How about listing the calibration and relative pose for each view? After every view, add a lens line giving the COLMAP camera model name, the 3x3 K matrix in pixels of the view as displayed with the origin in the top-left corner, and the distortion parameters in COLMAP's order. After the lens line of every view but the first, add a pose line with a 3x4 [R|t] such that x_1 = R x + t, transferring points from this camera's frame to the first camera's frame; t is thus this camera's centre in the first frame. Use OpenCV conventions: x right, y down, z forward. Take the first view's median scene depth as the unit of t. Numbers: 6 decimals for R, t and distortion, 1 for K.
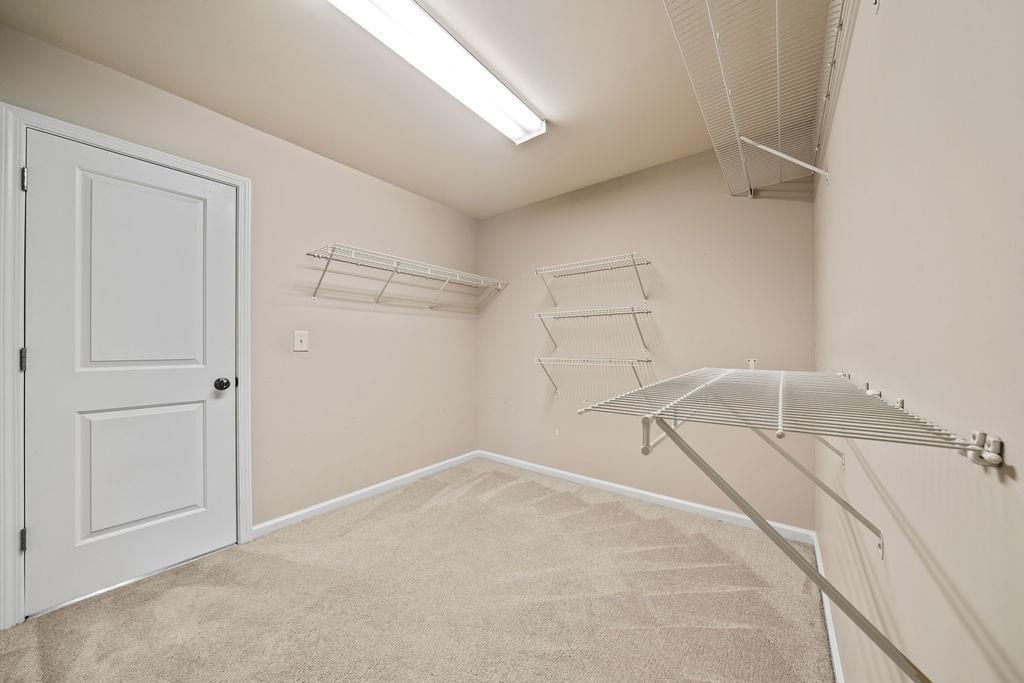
lens RADIAL K [[347.1, 0, 512.7], [0, 347.1, 344.3], [0, 0, 1]] dist [-0.005300, 0.000014]
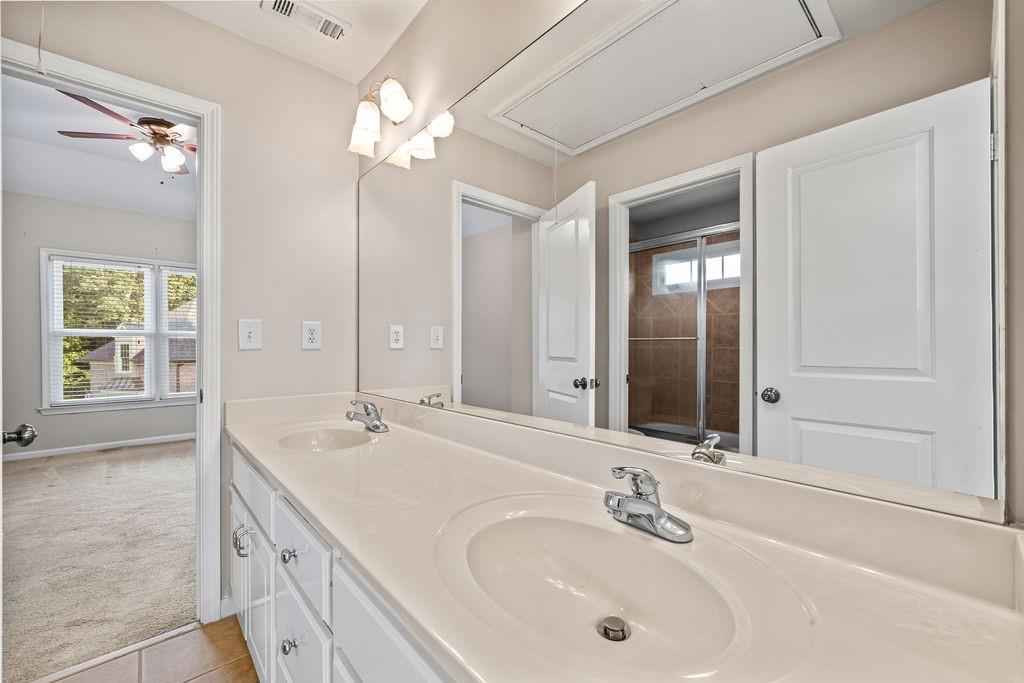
lens RADIAL K [[412.8, 0, 505.5], [0, 412.8, 347.7], [0, 0, 1]] dist [-0.000234, -0.000057]
pose [[-0.185459, -0.009643, -0.982605, 0.037392], [0.004593, 0.999932, -0.010680, 0.006623], [0.982641, -0.006494, -0.185402, 0.385477]]
